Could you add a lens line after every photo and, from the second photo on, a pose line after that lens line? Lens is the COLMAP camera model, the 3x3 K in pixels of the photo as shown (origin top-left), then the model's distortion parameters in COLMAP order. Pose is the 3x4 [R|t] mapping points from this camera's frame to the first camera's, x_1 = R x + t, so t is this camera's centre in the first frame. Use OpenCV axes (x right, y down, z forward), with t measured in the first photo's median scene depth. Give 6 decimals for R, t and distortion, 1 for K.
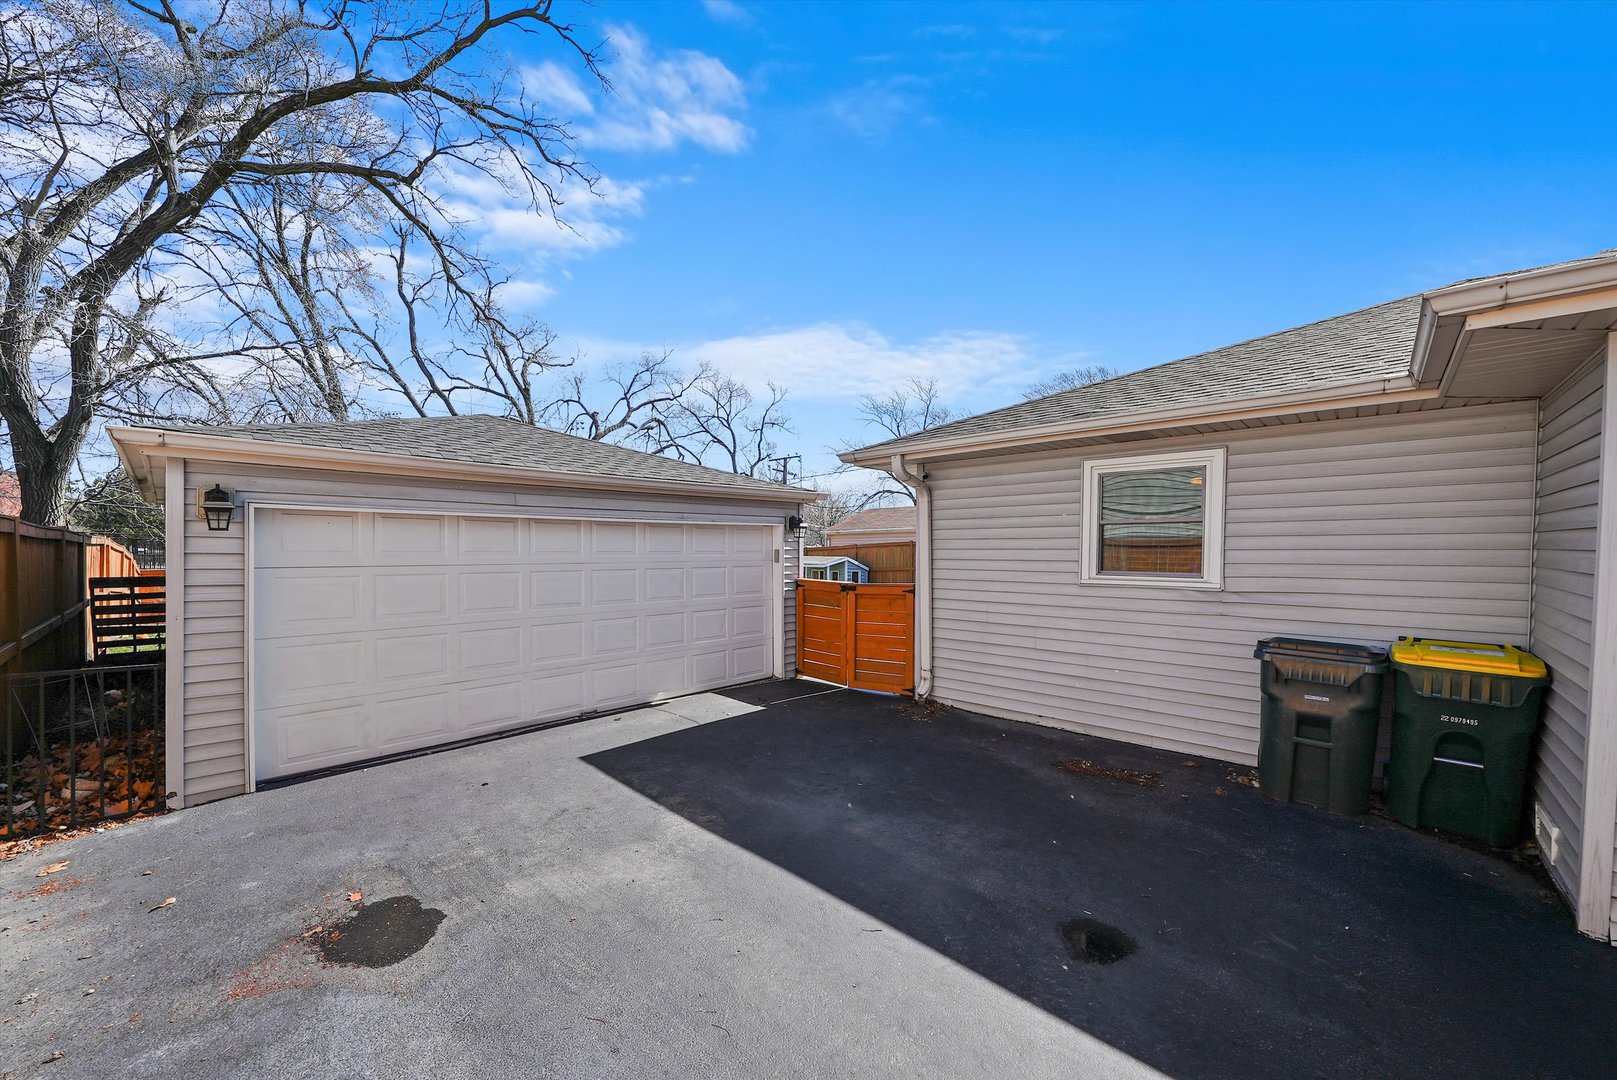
lens RADIAL K [[609.9, 0, 810.2], [0, 609.9, 553.0], [0, 0, 1]] dist [-0.001181, -0.000244]
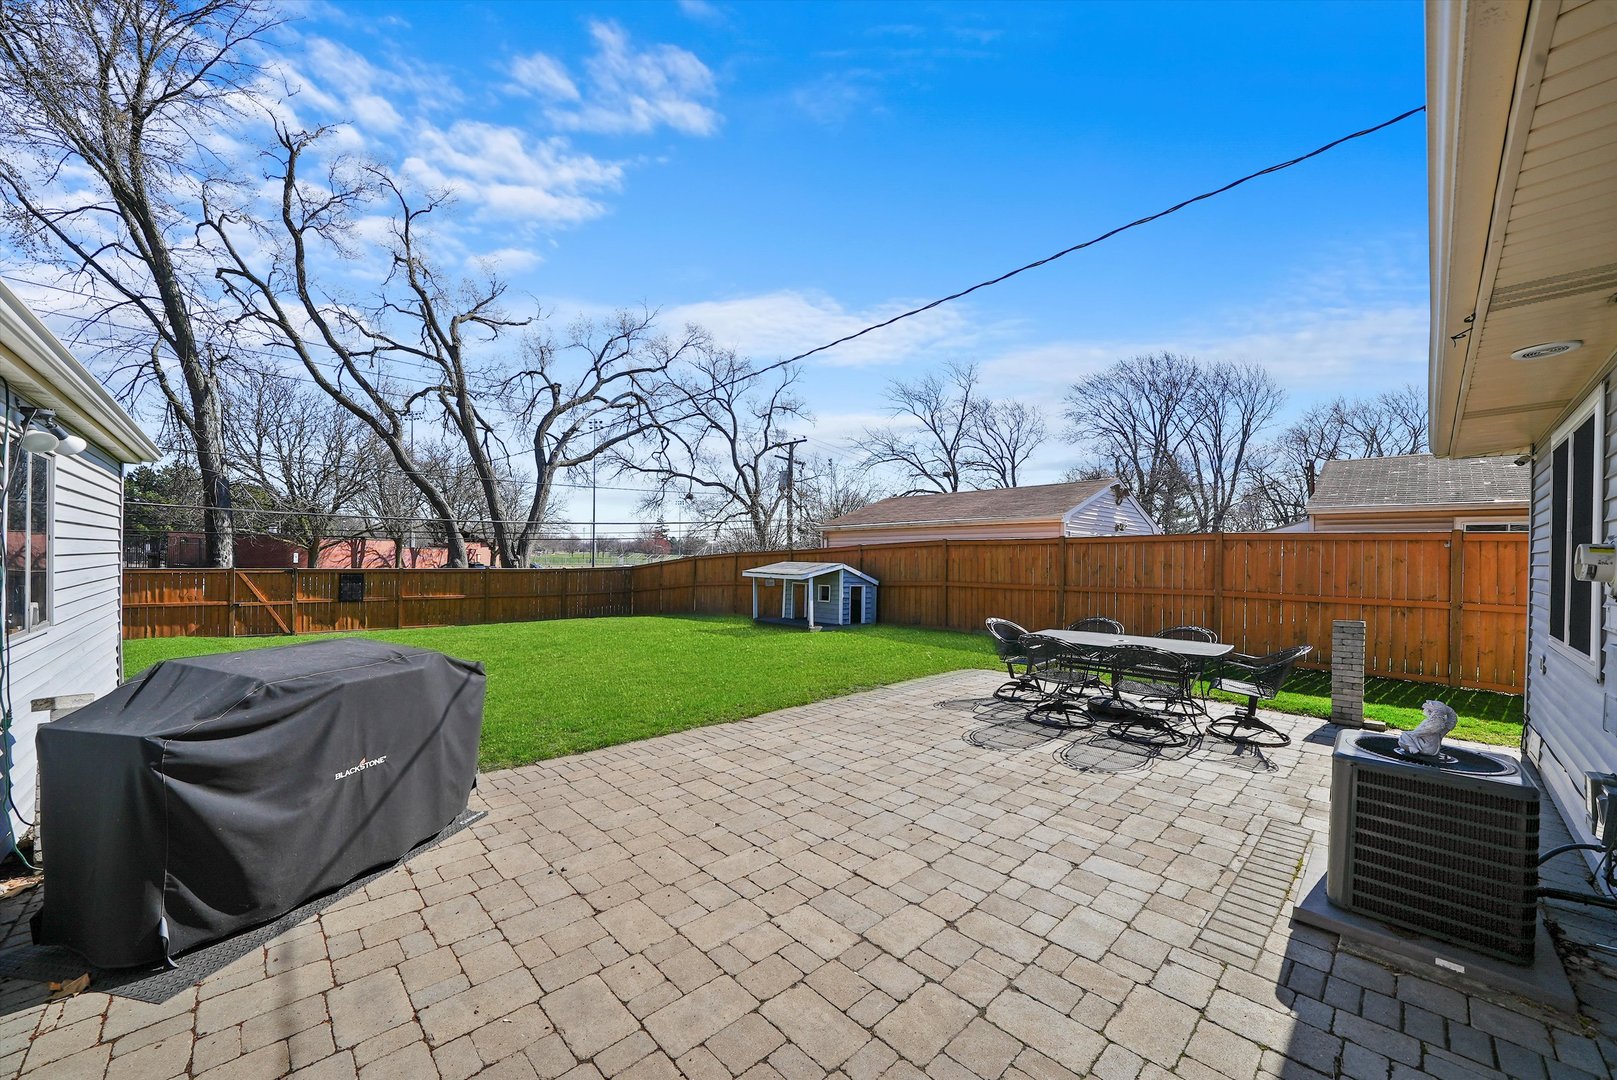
lens RADIAL K [[609.9, 0, 810.2], [0, 609.9, 553.0], [0, 0, 1]] dist [-0.001181, -0.000244]
pose [[0.998403, 0.011109, -0.055390, 0.031617], [-0.011808, 0.999854, -0.012312, 0.001794], [0.055245, 0.012946, 0.998389, 0.188449]]
